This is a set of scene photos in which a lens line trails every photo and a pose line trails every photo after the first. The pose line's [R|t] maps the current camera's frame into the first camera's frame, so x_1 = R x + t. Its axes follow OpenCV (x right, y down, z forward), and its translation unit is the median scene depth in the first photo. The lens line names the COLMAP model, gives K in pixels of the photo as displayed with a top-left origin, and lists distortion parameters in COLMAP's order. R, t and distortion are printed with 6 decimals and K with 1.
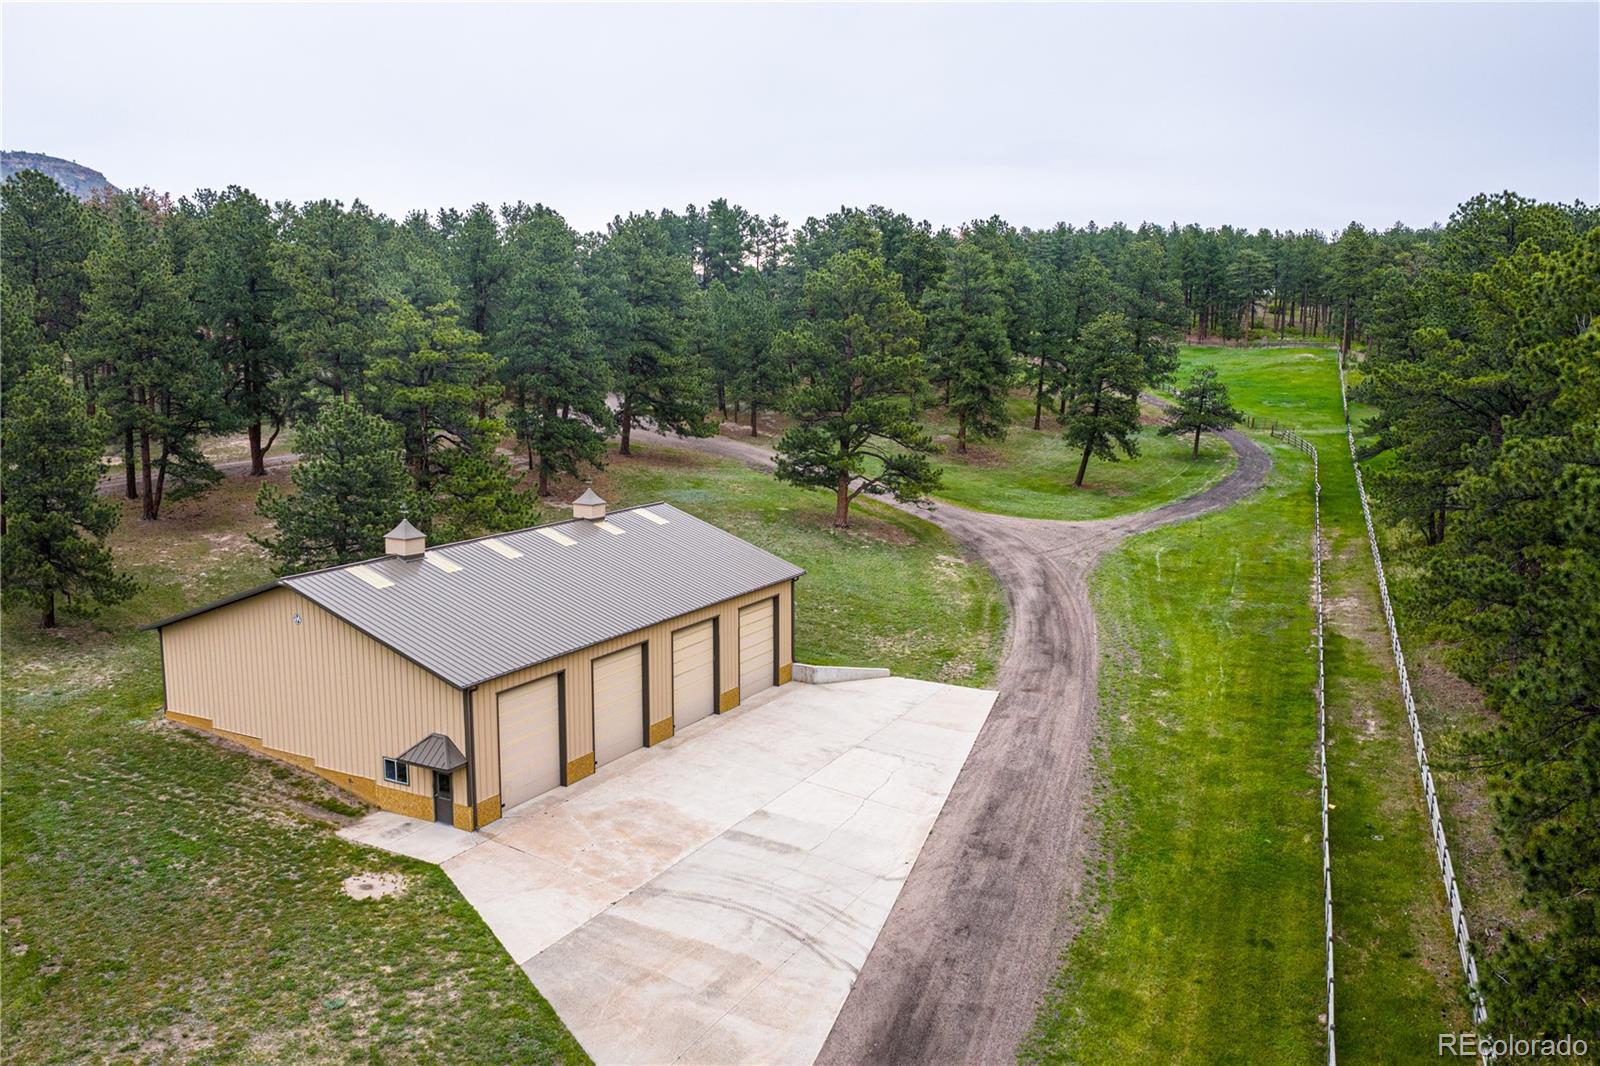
lens RADIAL K [[1331.3, 0, 797.8], [0, 1331.3, 534.0], [0, 0, 1]] dist [0.004741, -0.018453]
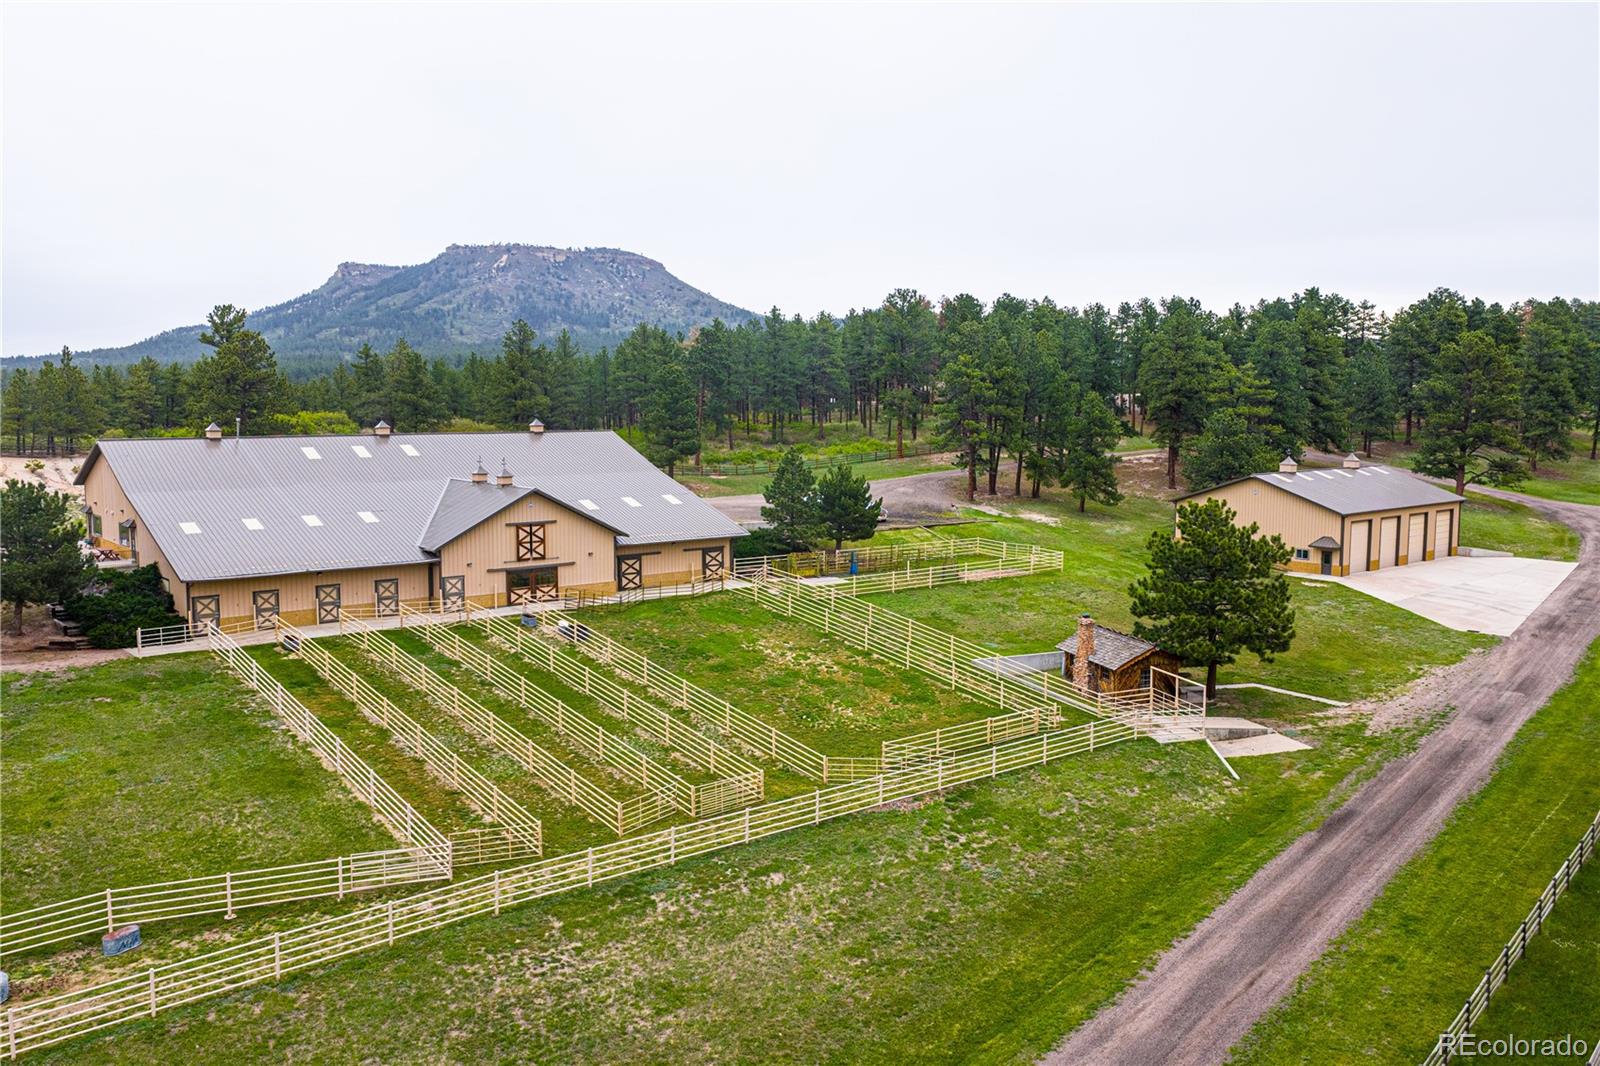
lens RADIAL K [[1331.3, 0, 801.2], [0, 1331.3, 528.6], [0, 0, 1]] dist [0.004741, -0.018453]
pose [[0.939603, 0.034487, -0.340525, -0.168357], [-0.053487, 0.997482, -0.046565, 0.147273], [0.338062, 0.061966, 0.939082, -0.790785]]
